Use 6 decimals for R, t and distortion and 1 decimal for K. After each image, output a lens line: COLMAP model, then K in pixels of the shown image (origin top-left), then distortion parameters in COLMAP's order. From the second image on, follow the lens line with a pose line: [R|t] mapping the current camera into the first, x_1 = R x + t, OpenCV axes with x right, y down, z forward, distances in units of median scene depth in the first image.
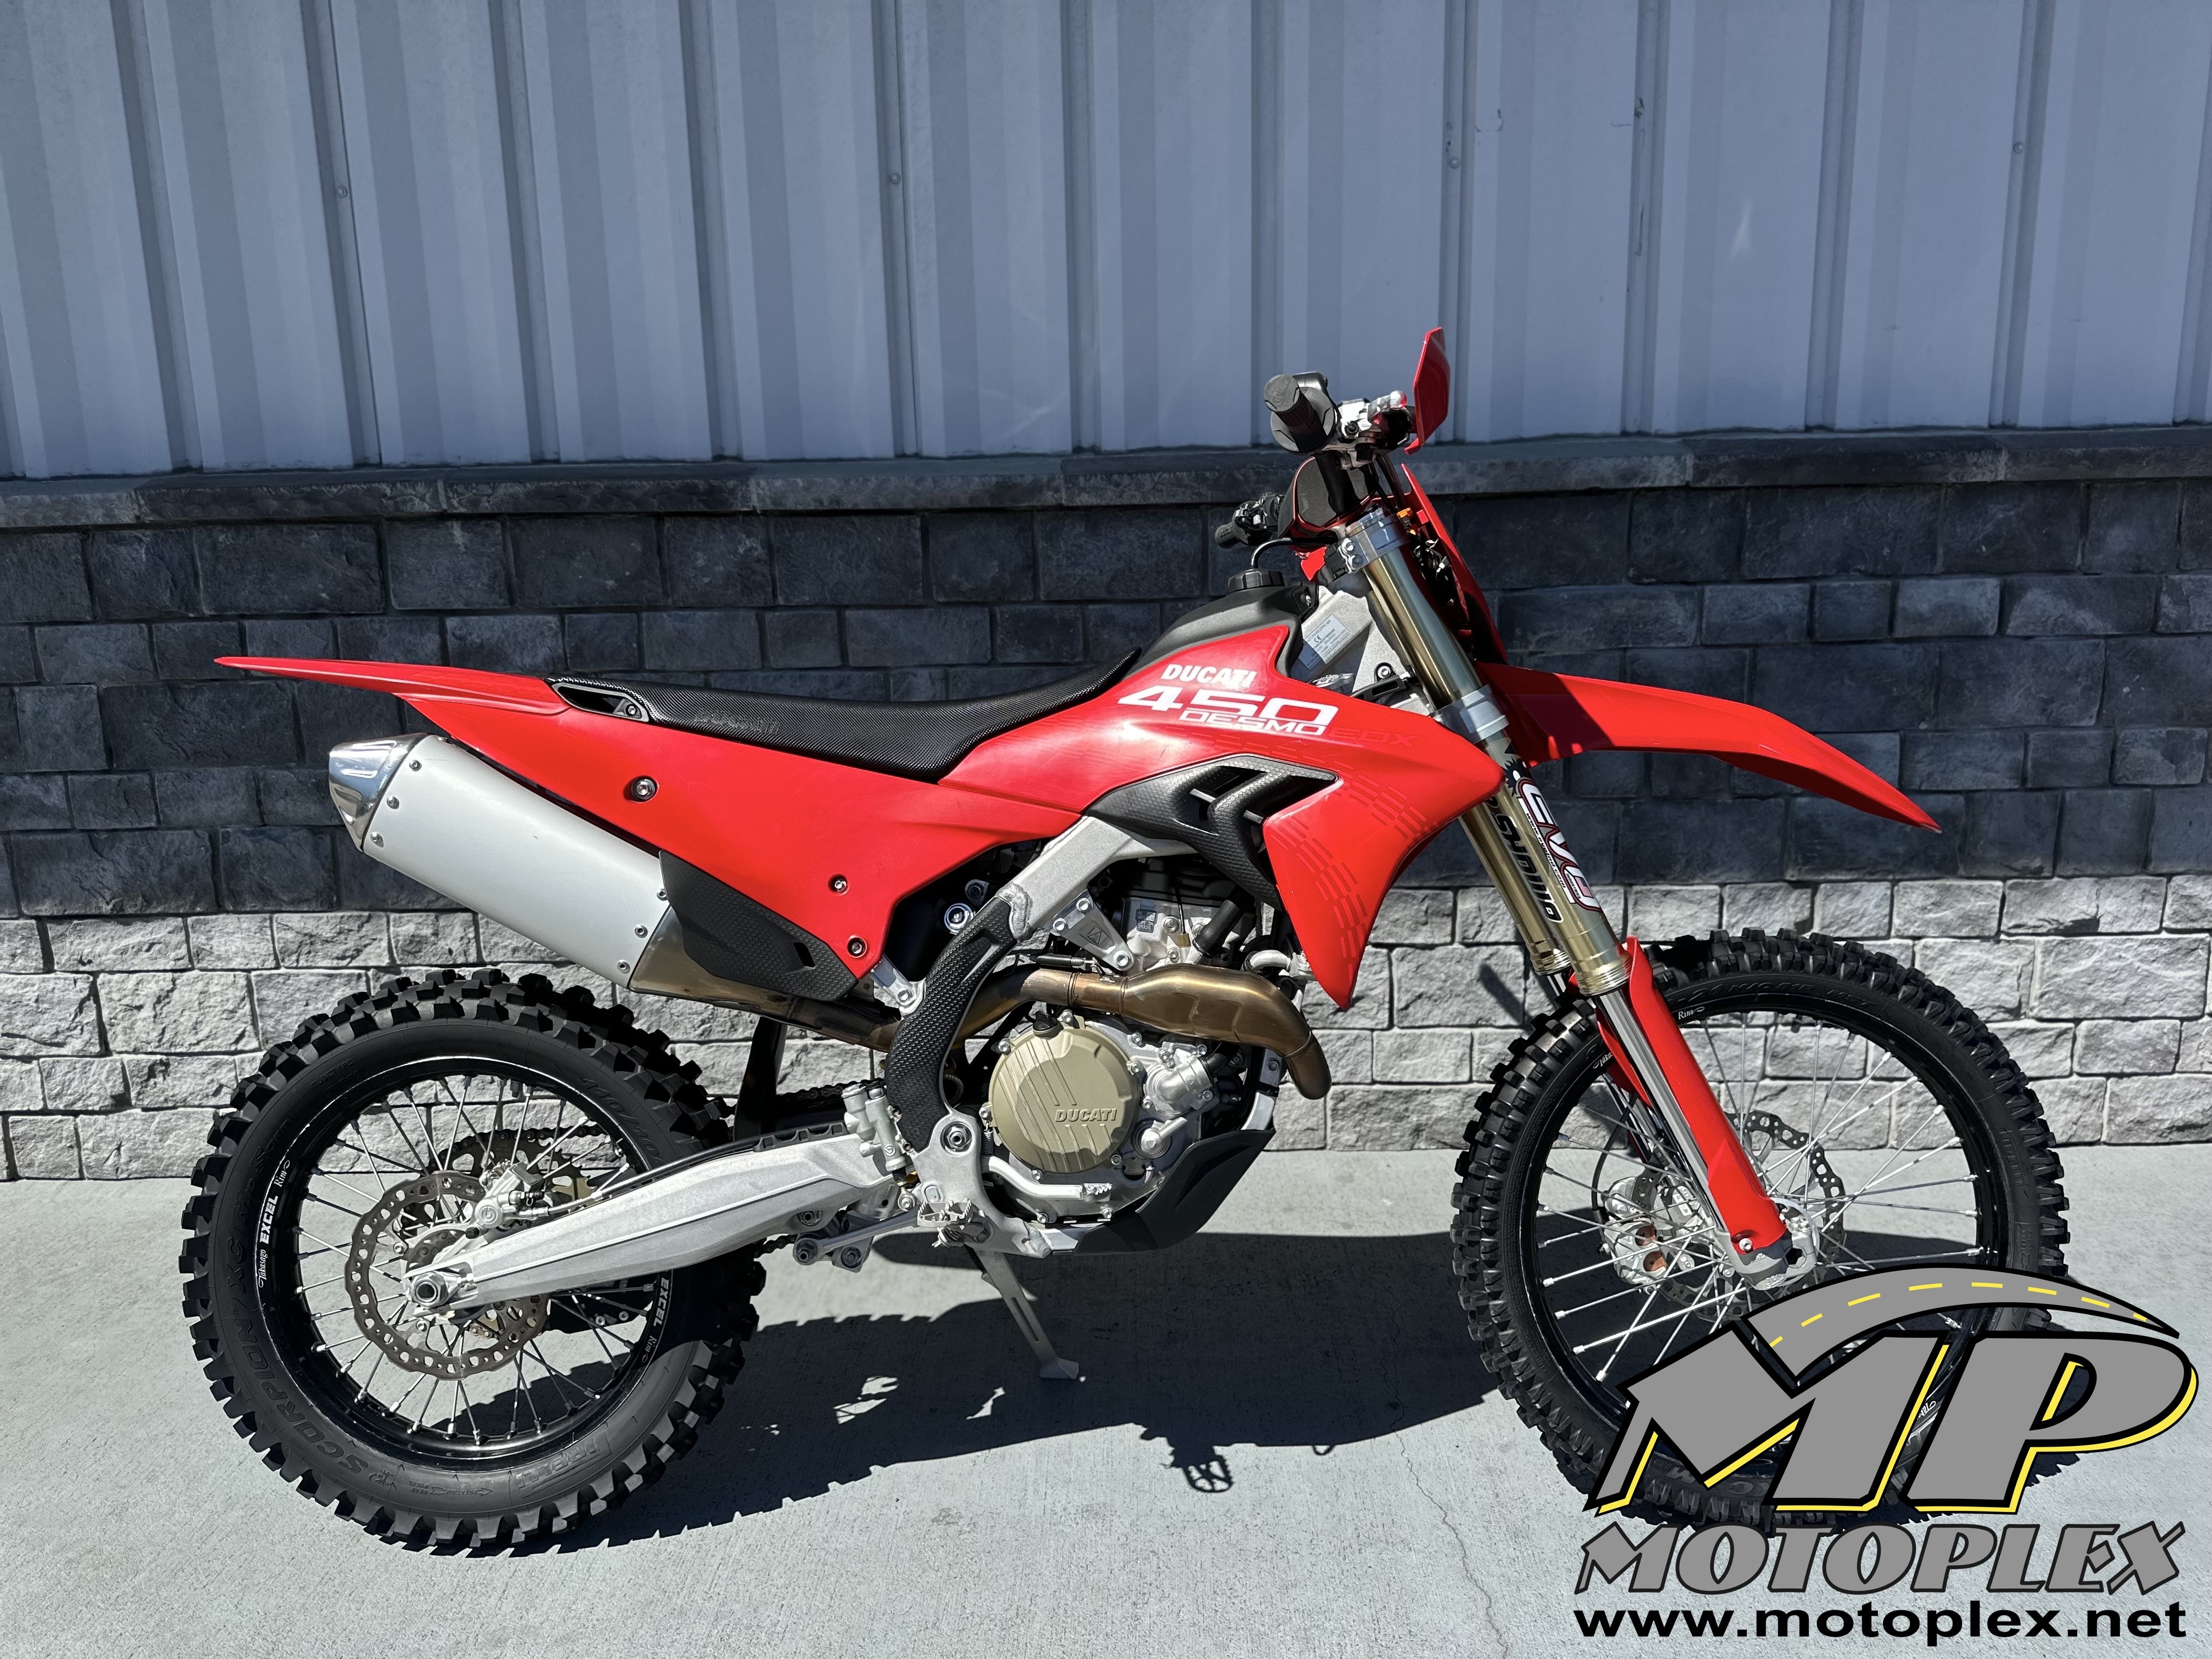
lens RADIAL K [[1580.8, 0, 1123.5], [0, 1580.8, 838.7], [0, 0, 1]] dist [0.051513, -0.065447]
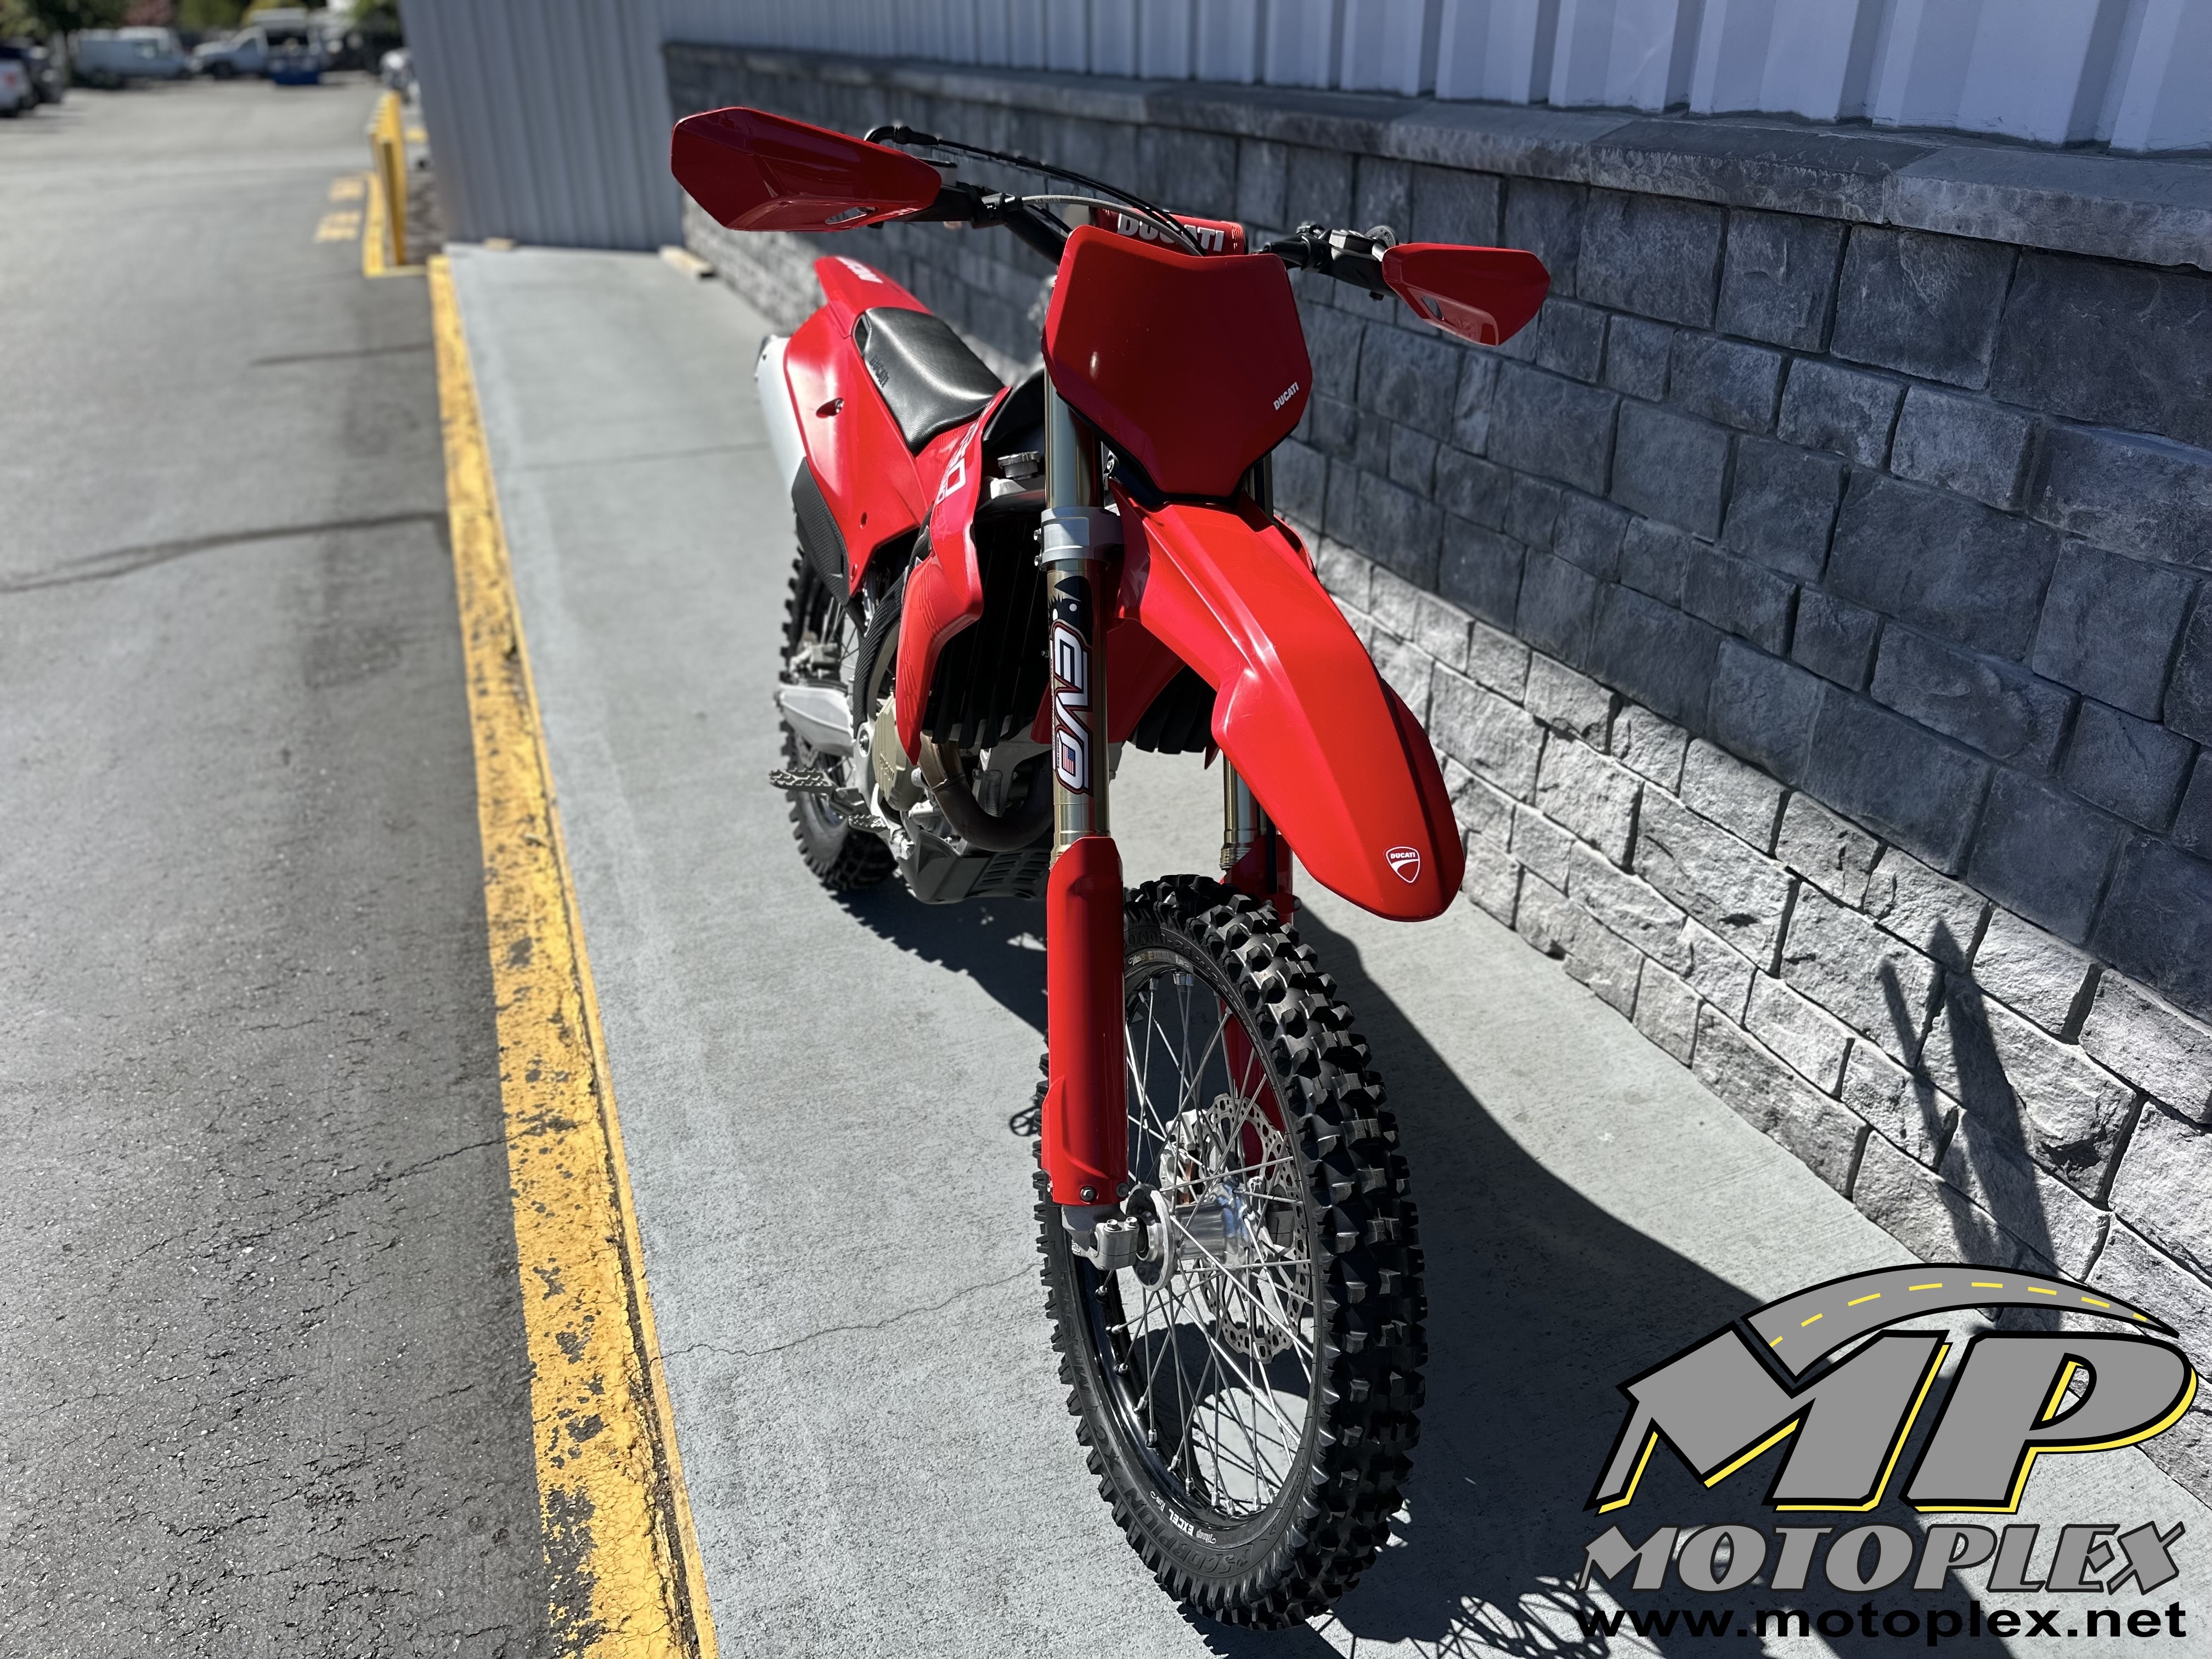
lens RADIAL K [[1580.8, 0, 1107.3], [0, 1580.8, 870.5], [0, 0, 1]] dist [0.051513, -0.065447]
pose [[0.367278, 0.462590, -0.806918, 0.952286], [-0.207167, 0.886443, 0.413885, -0.254399], [0.906746, 0.015156, 0.421405, 0.594803]]
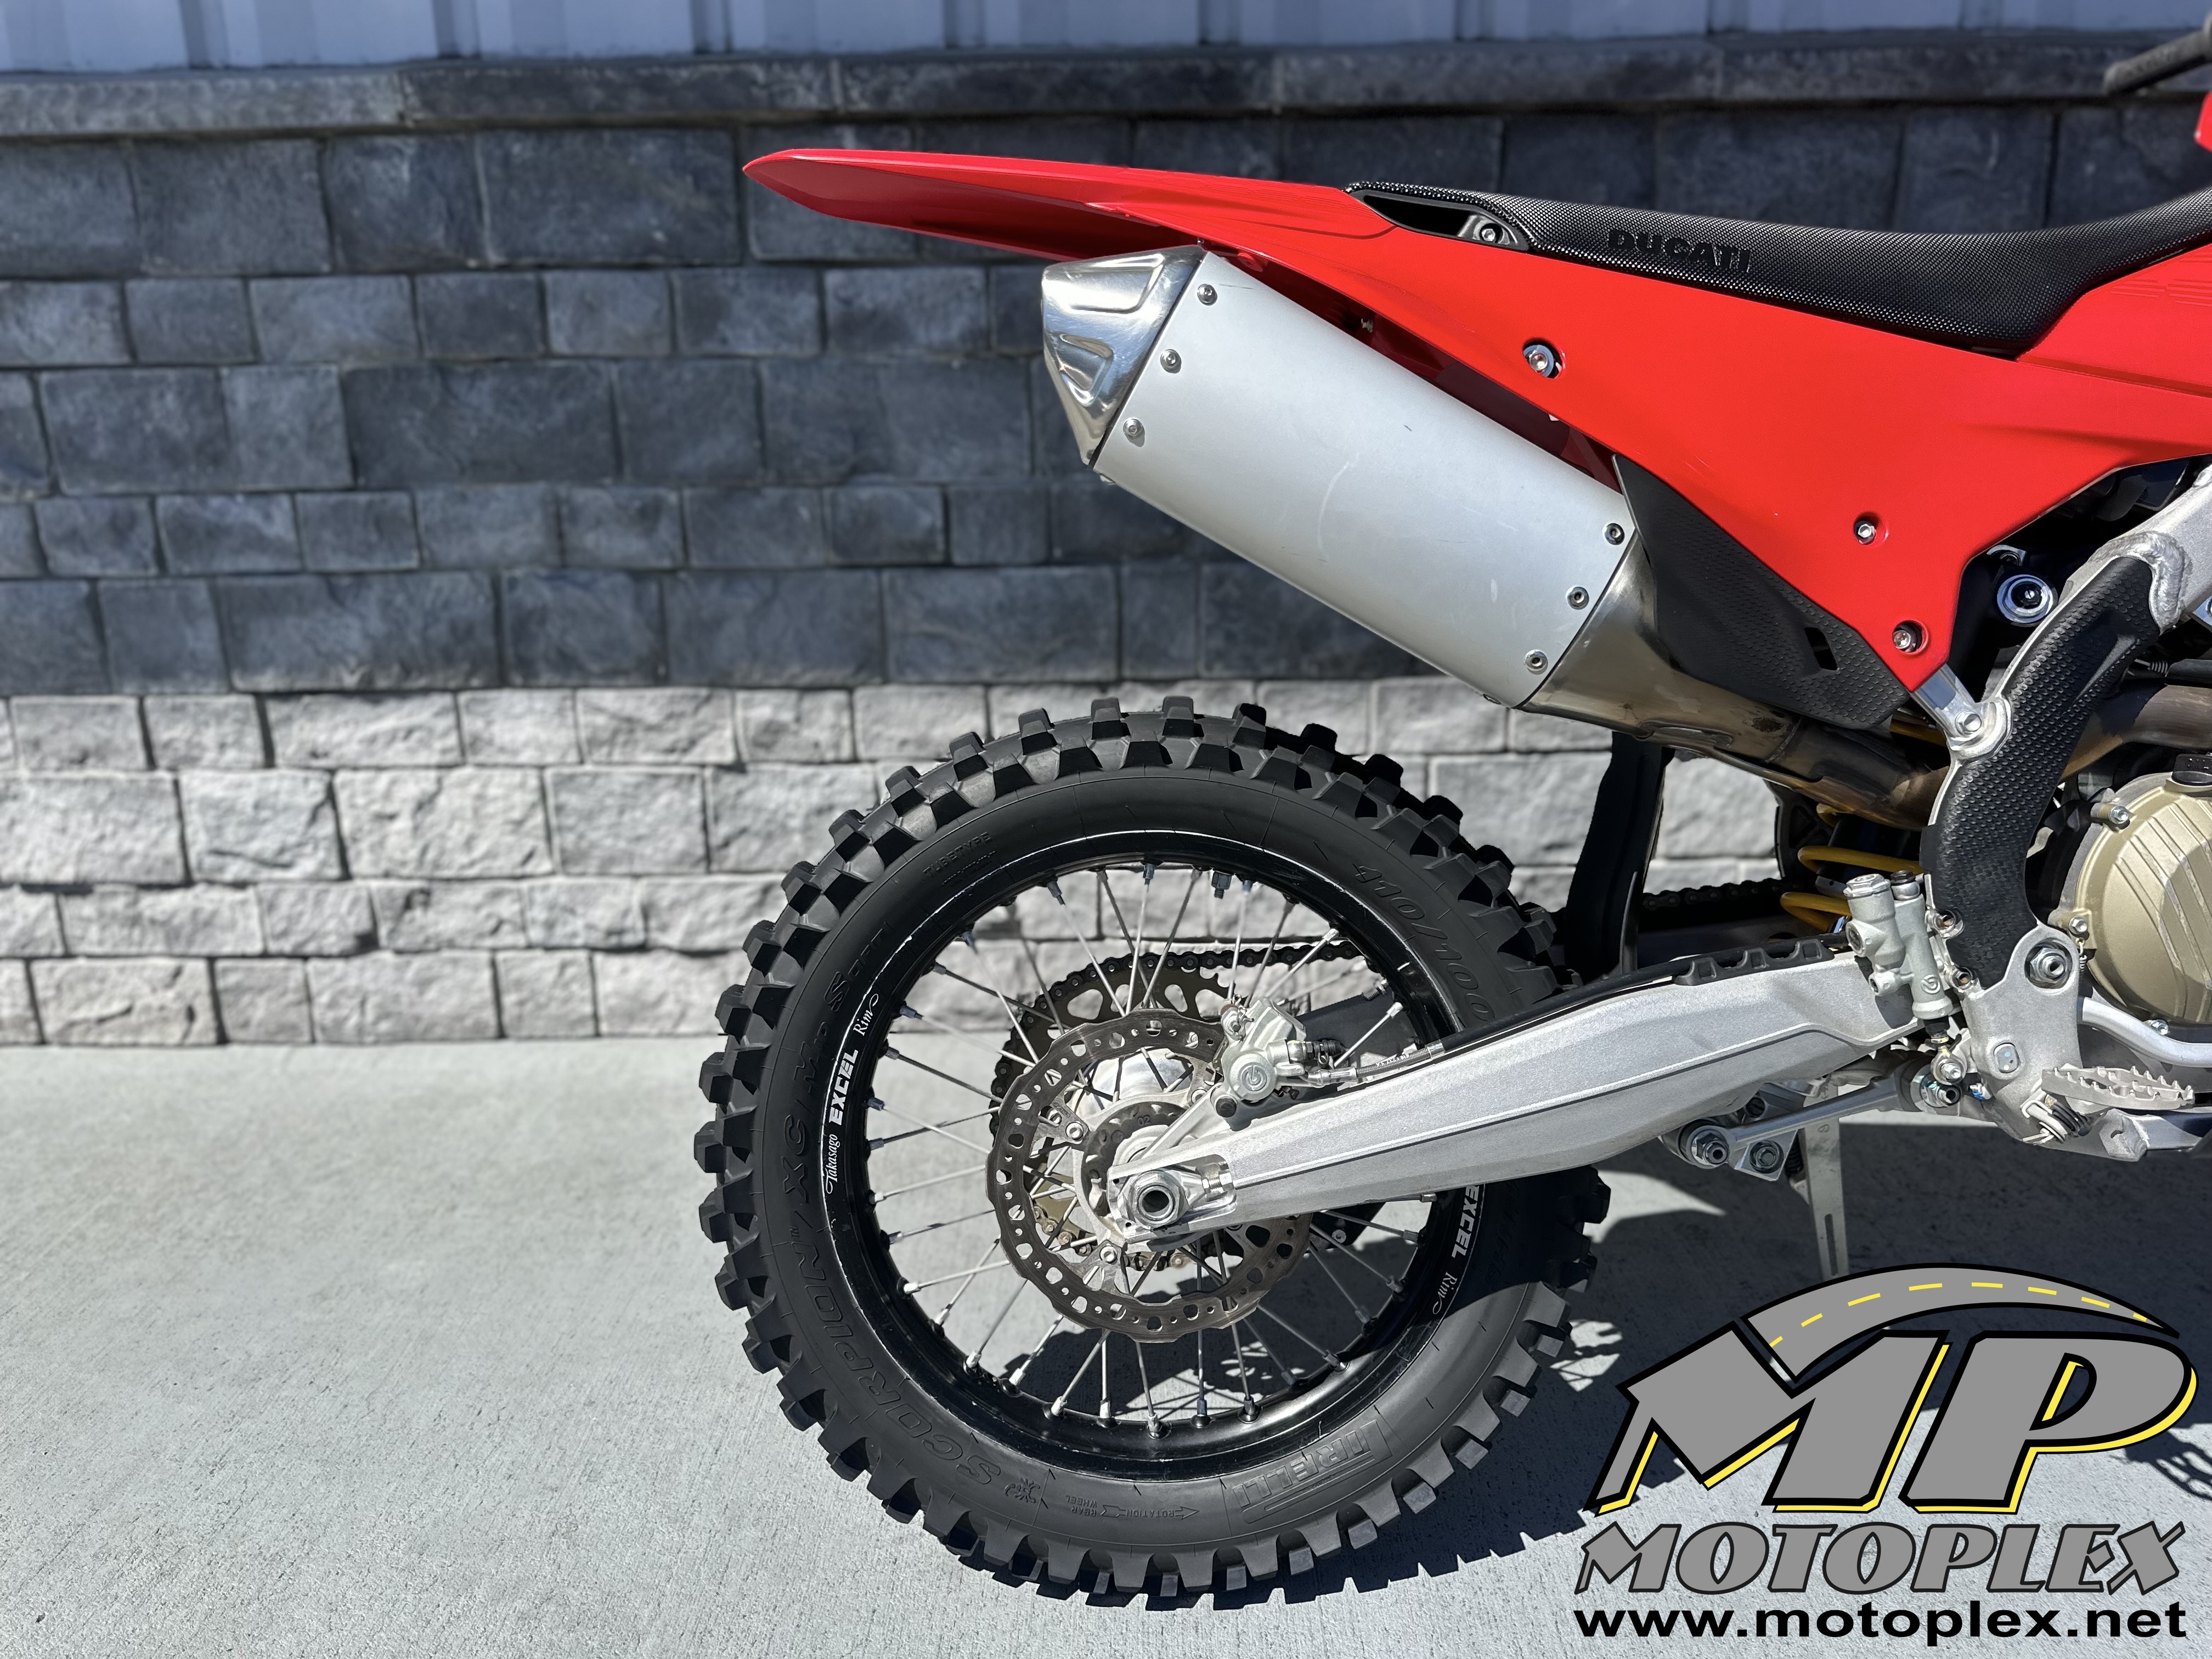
lens RADIAL K [[1580.8, 0, 1101.7], [0, 1580.8, 846.6], [0, 0, 1]] dist [0.051513, -0.065447]
pose [[0.999975, 0.004926, 0.005012, -0.426523], [-0.005271, 0.997434, 0.071396, 0.095939], [-0.004648, -0.071420, 0.997435, 0.373469]]
